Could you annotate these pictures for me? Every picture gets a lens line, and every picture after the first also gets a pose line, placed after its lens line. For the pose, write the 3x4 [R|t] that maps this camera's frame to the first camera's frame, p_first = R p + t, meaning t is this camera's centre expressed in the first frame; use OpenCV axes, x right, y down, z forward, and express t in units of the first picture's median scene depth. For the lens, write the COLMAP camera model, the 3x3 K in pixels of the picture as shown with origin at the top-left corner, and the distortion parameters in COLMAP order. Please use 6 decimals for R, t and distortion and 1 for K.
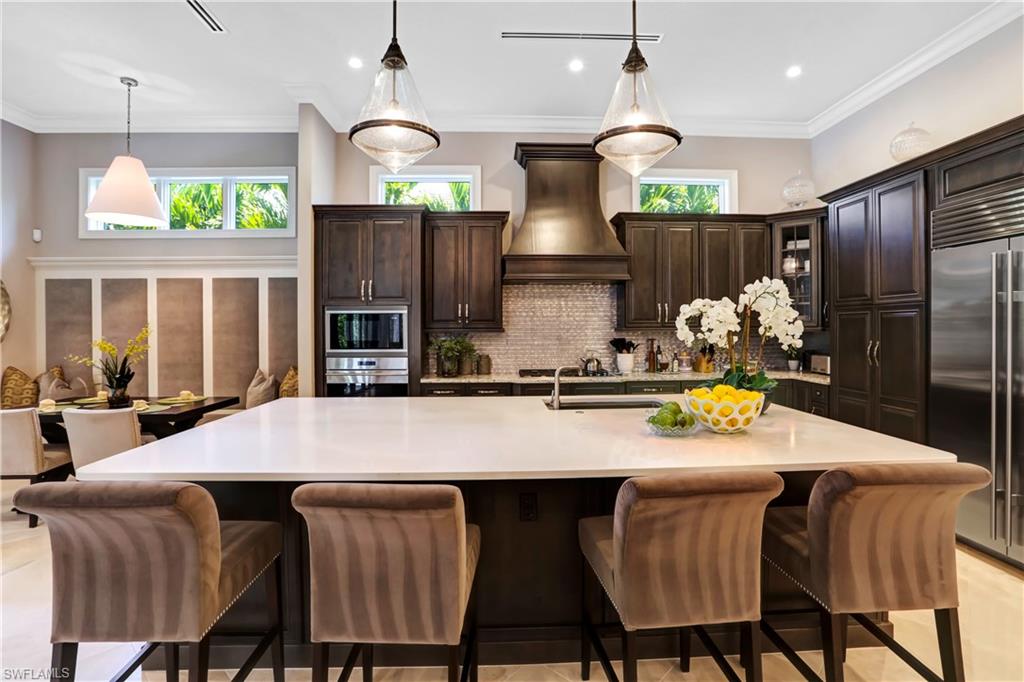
lens RADIAL K [[488.0, 0, 503.7], [0, 488.0, 331.5], [0, 0, 1]] dist [-0.026495, 0.002078]
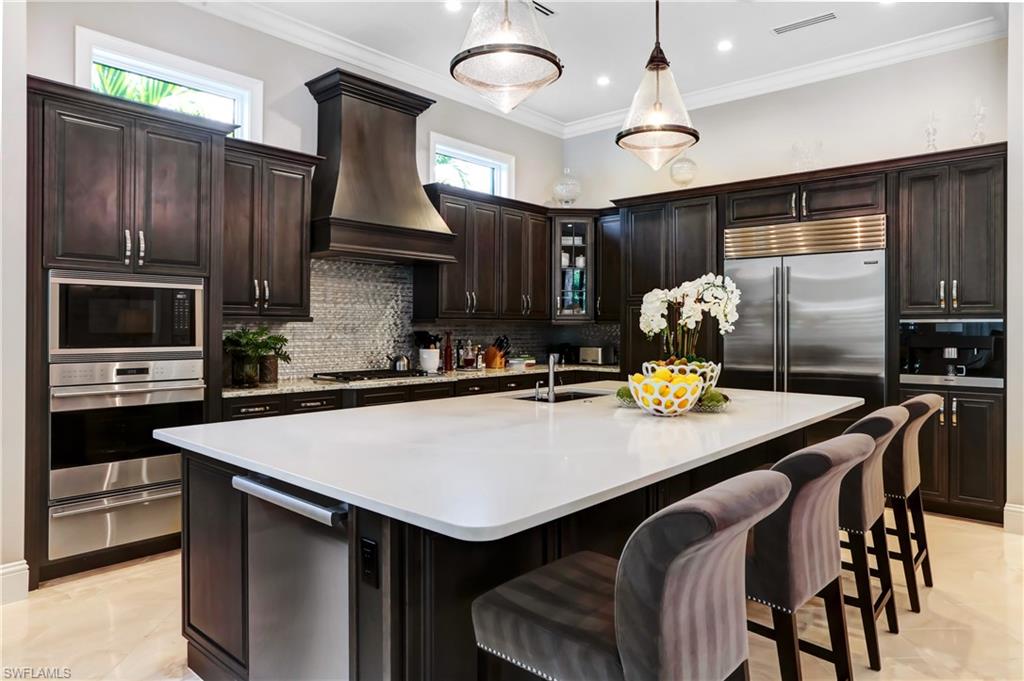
lens RADIAL K [[646.3, 0, 498.0], [0, 646.3, 324.3], [0, 0, 1]] dist [-0.000102, 0.006430]
pose [[0.713955, 0.008832, 0.700136, -0.493211], [0.000431, 0.999915, -0.013052, 0.018107], [-0.700192, 0.009620, 0.713890, 0.124159]]
